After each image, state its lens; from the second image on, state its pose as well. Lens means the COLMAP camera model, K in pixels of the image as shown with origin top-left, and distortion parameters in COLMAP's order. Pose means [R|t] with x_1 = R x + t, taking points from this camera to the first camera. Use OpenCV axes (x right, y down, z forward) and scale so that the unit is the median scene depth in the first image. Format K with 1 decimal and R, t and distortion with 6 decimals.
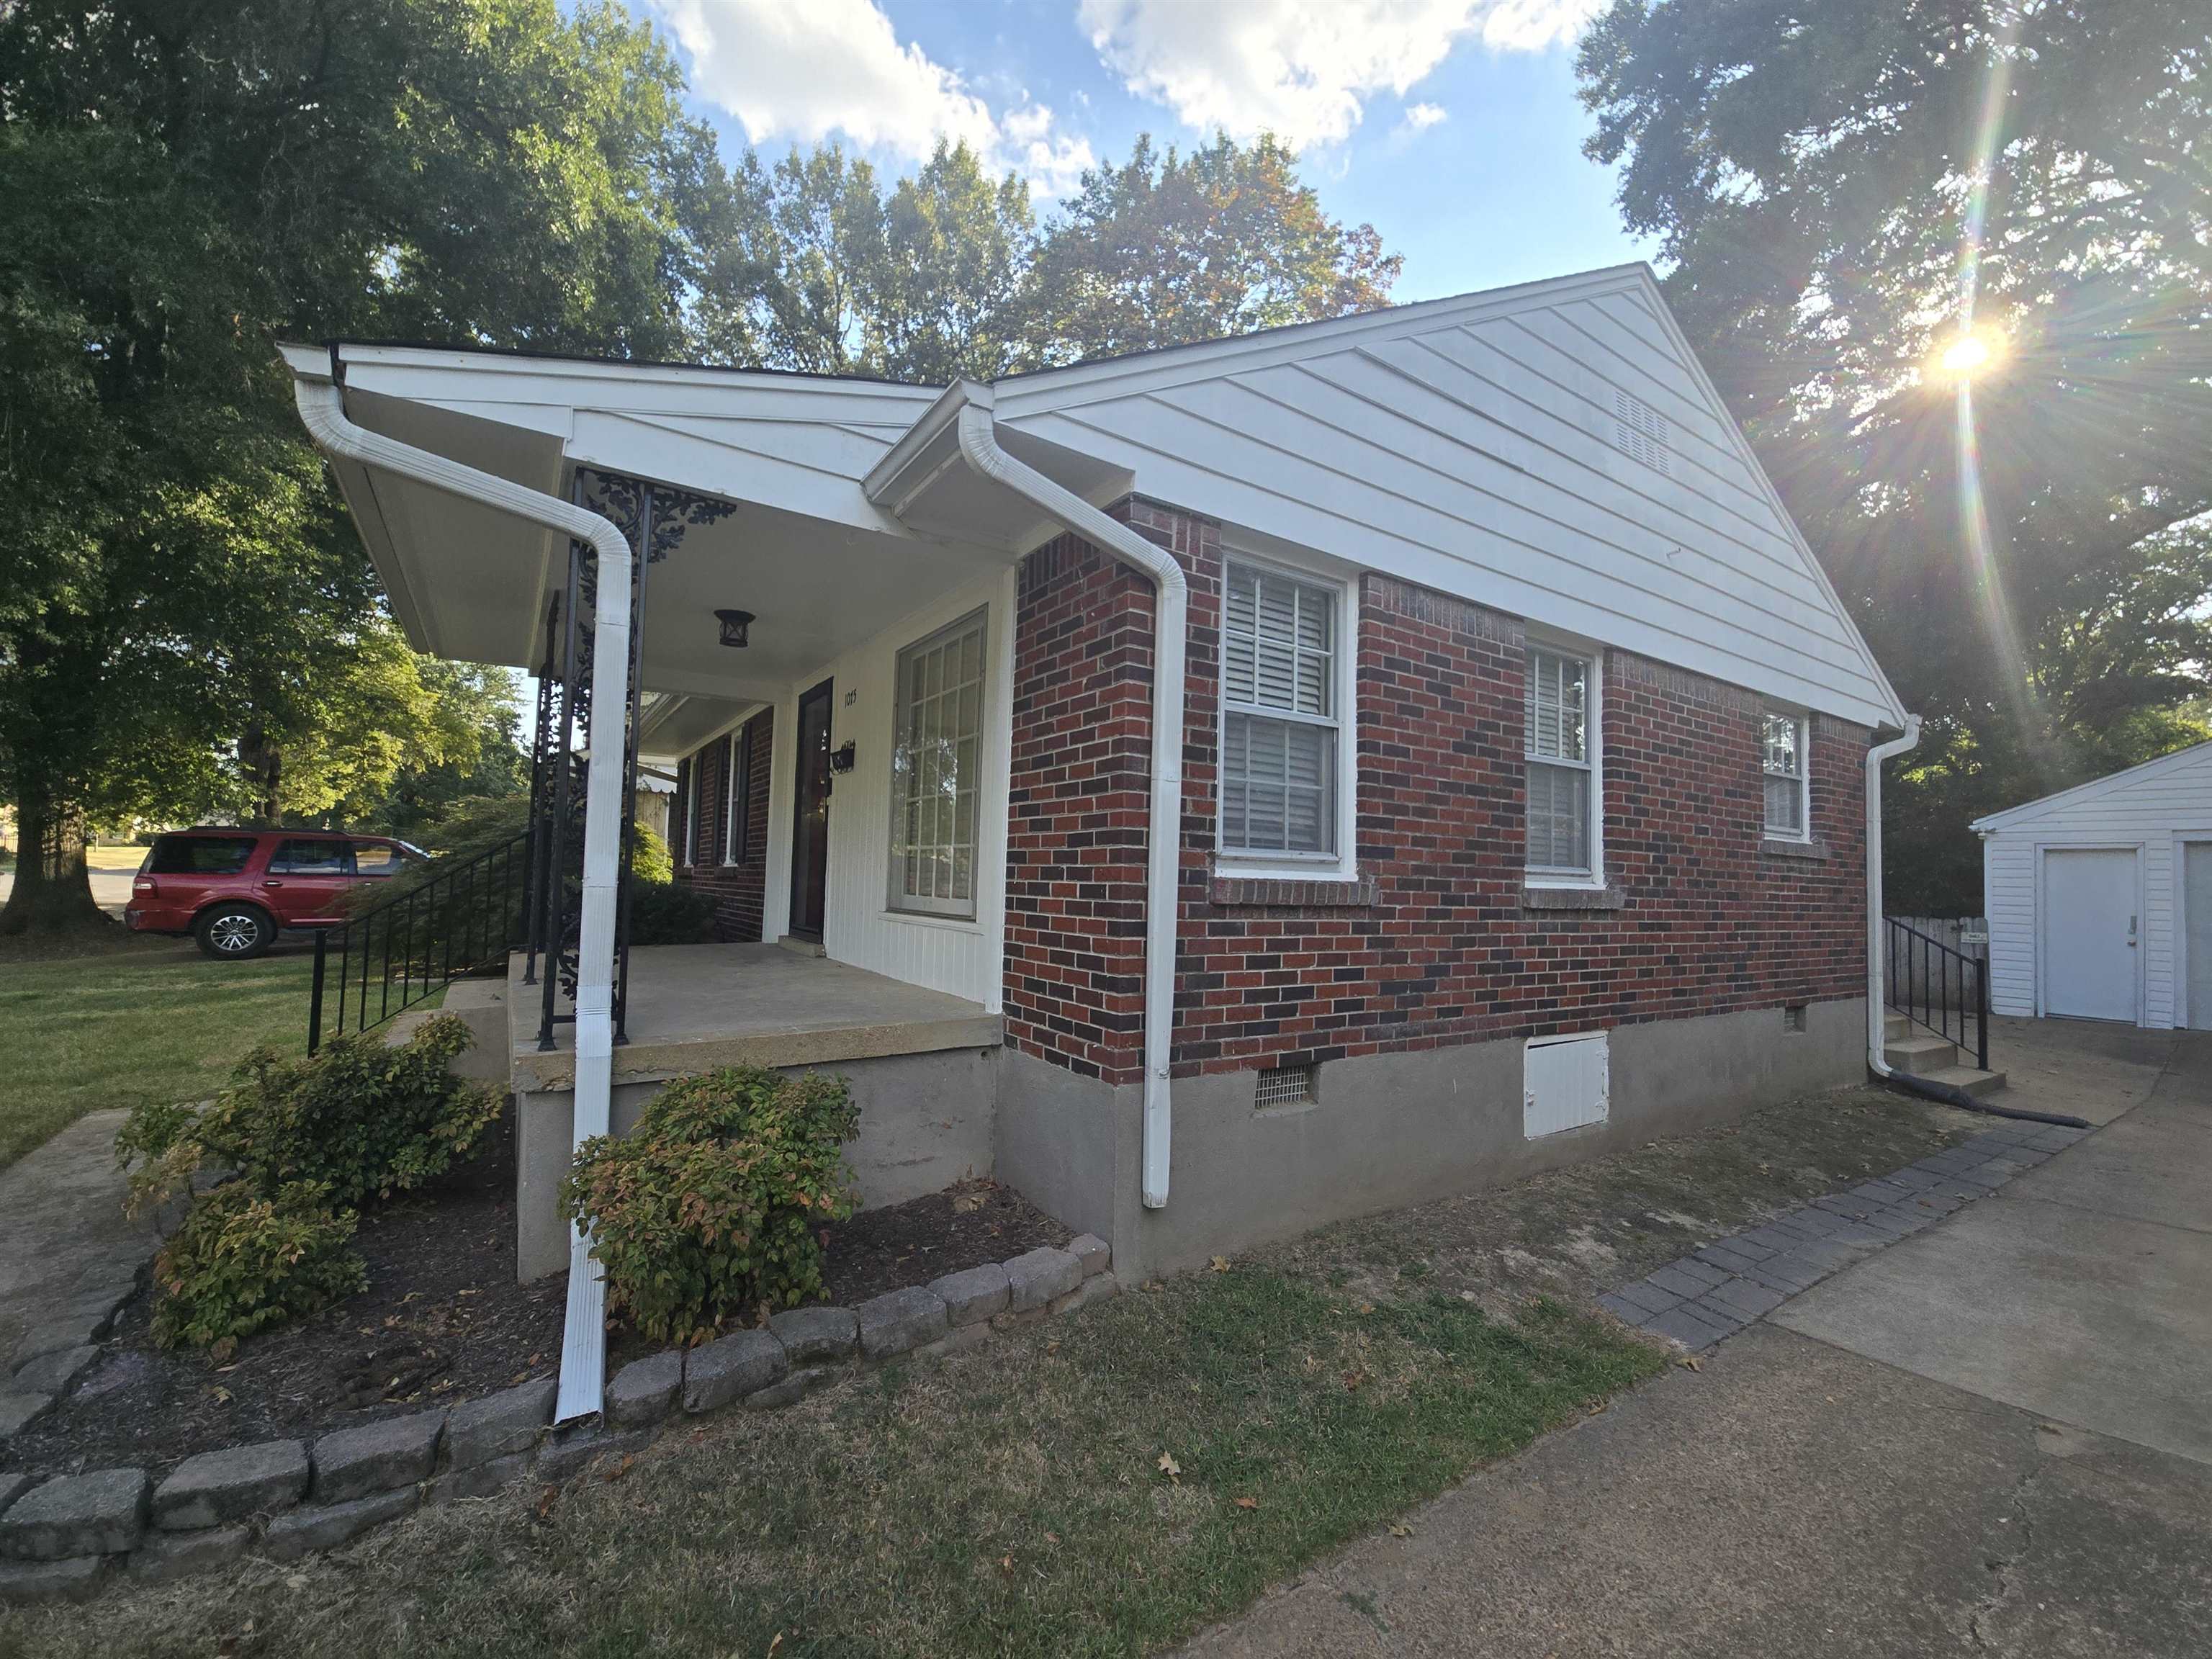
lens RADIAL K [[908.4, 0, 1099.1], [0, 908.4, 834.4], [0, 0, 1]] dist [0.012450, -0.008271]
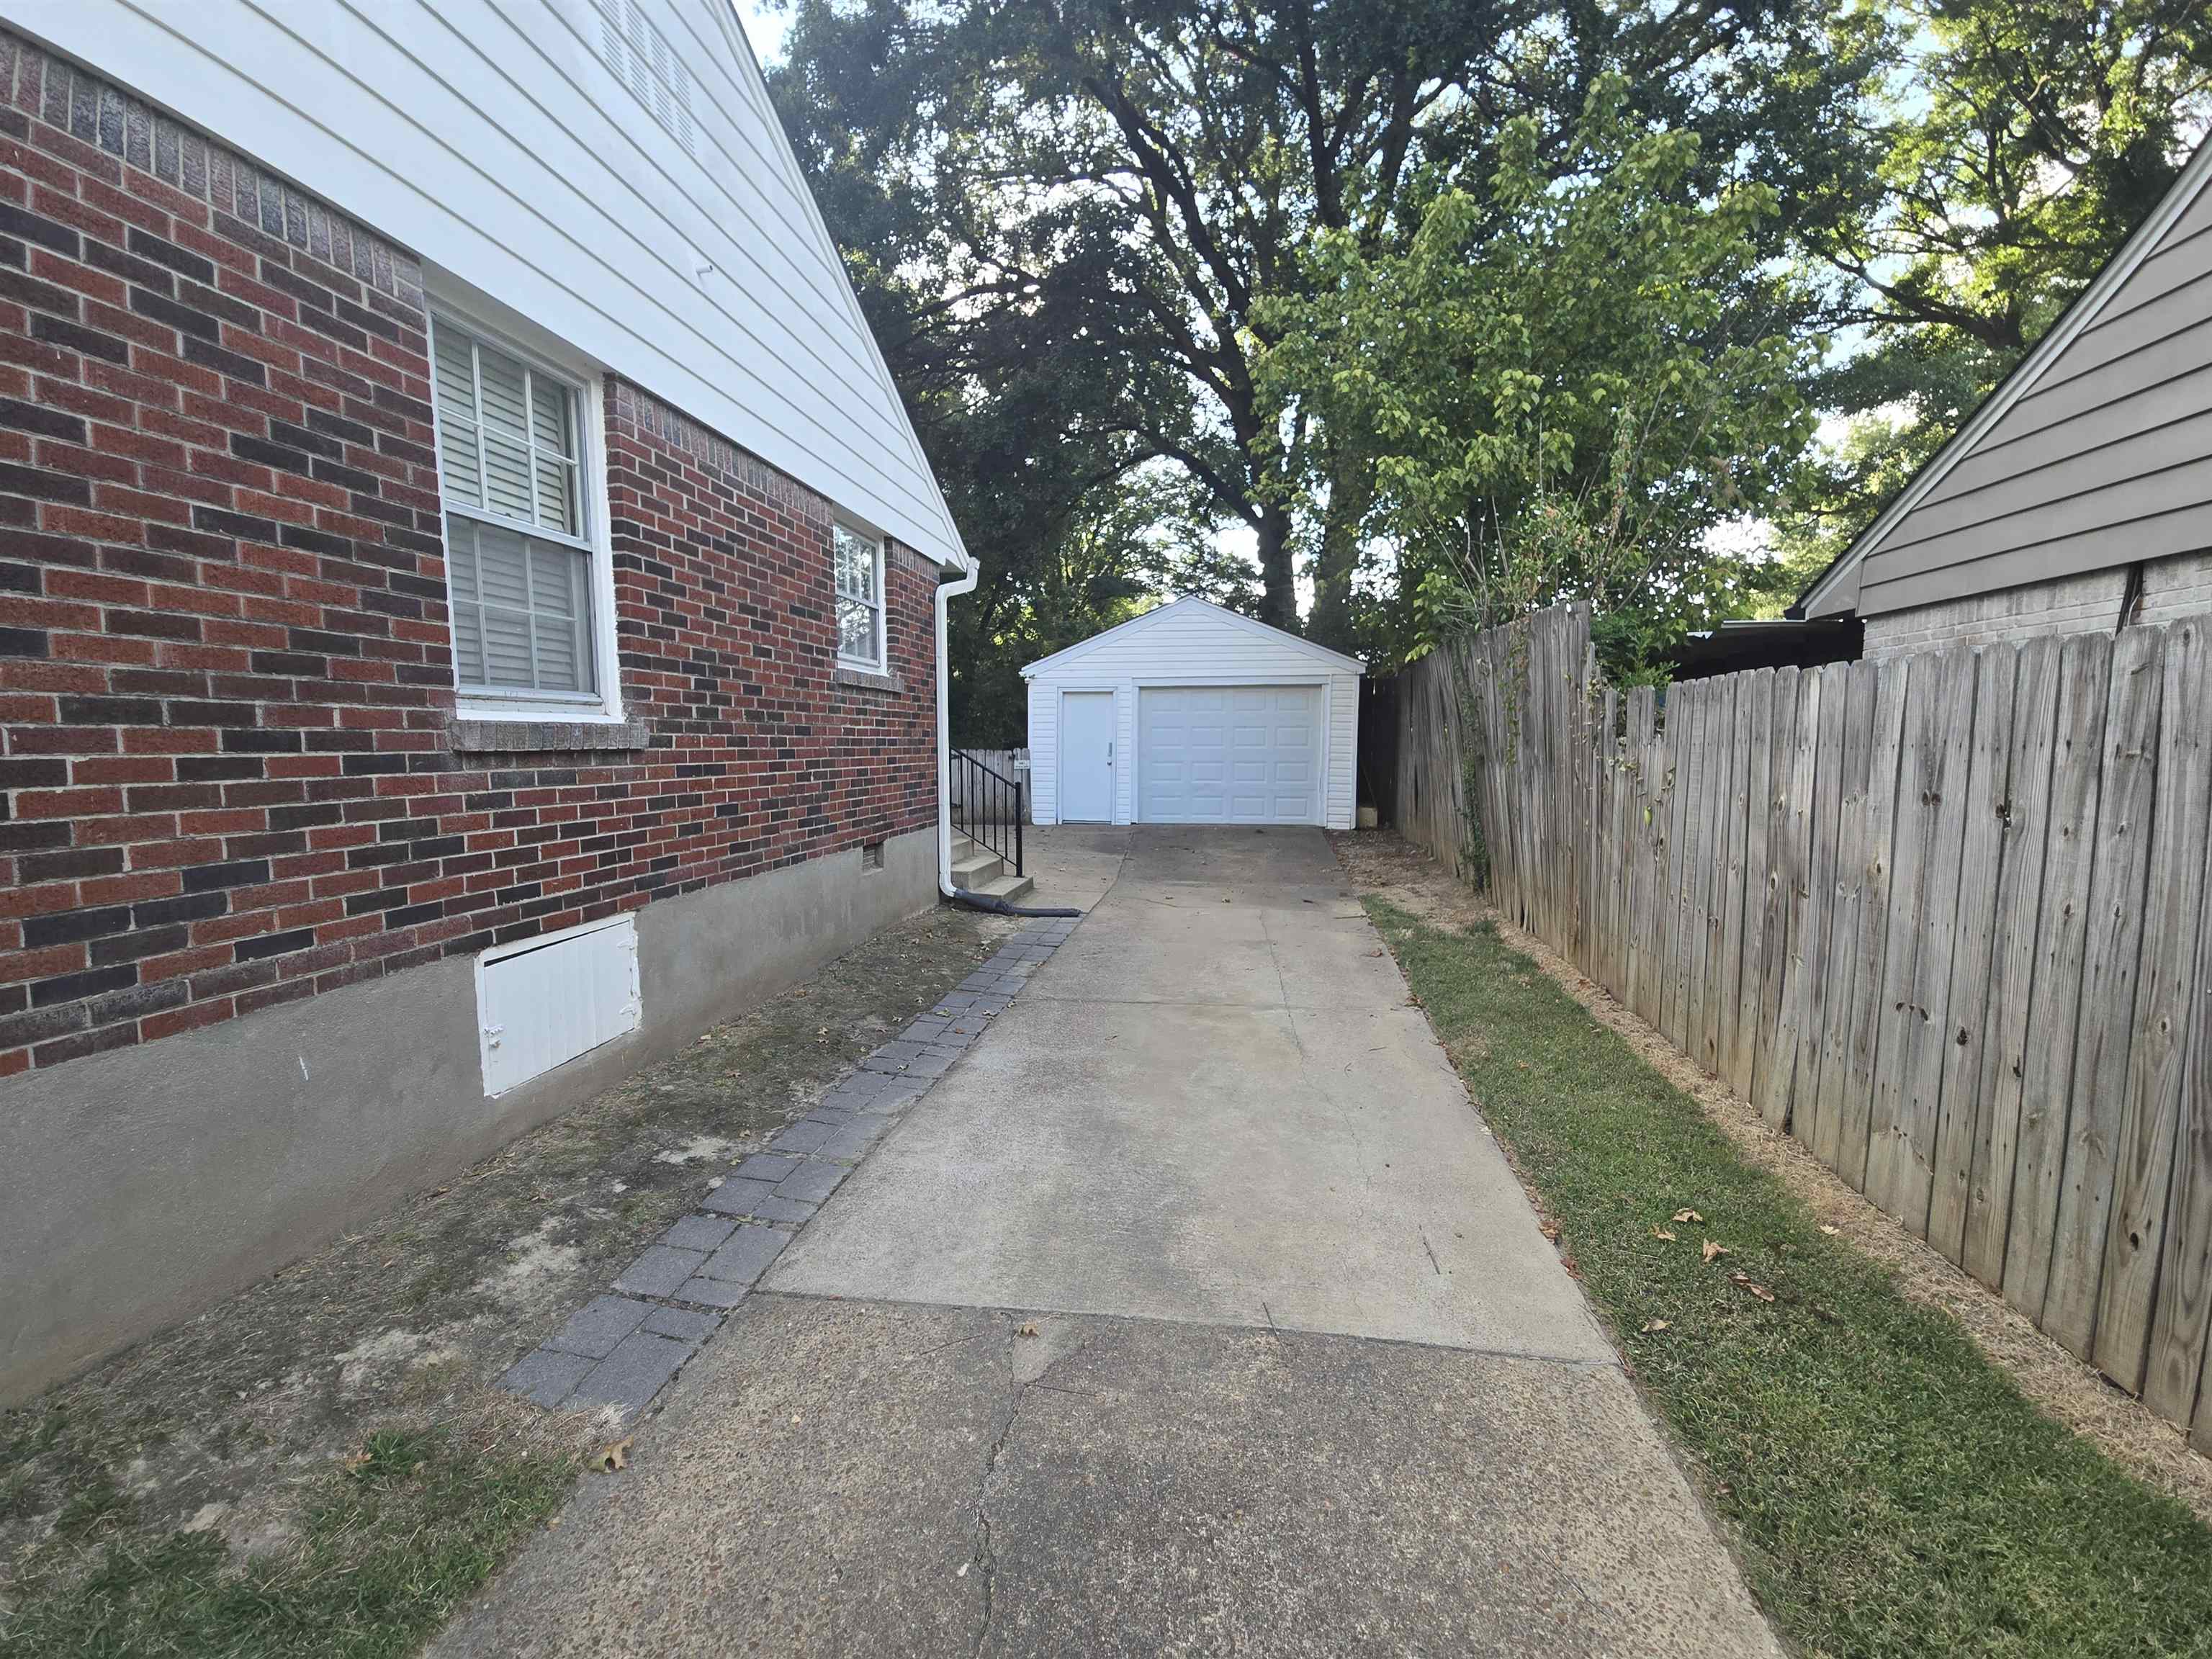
lens RADIAL K [[908.4, 0, 1099.1], [0, 908.4, 834.4], [0, 0, 1]] dist [0.012450, -0.008271]
pose [[0.672268, -0.104262, 0.732929, 0.260623], [-0.017569, 0.987507, 0.156592, 0.026952], [-0.740100, -0.118149, 0.662037, 0.218180]]
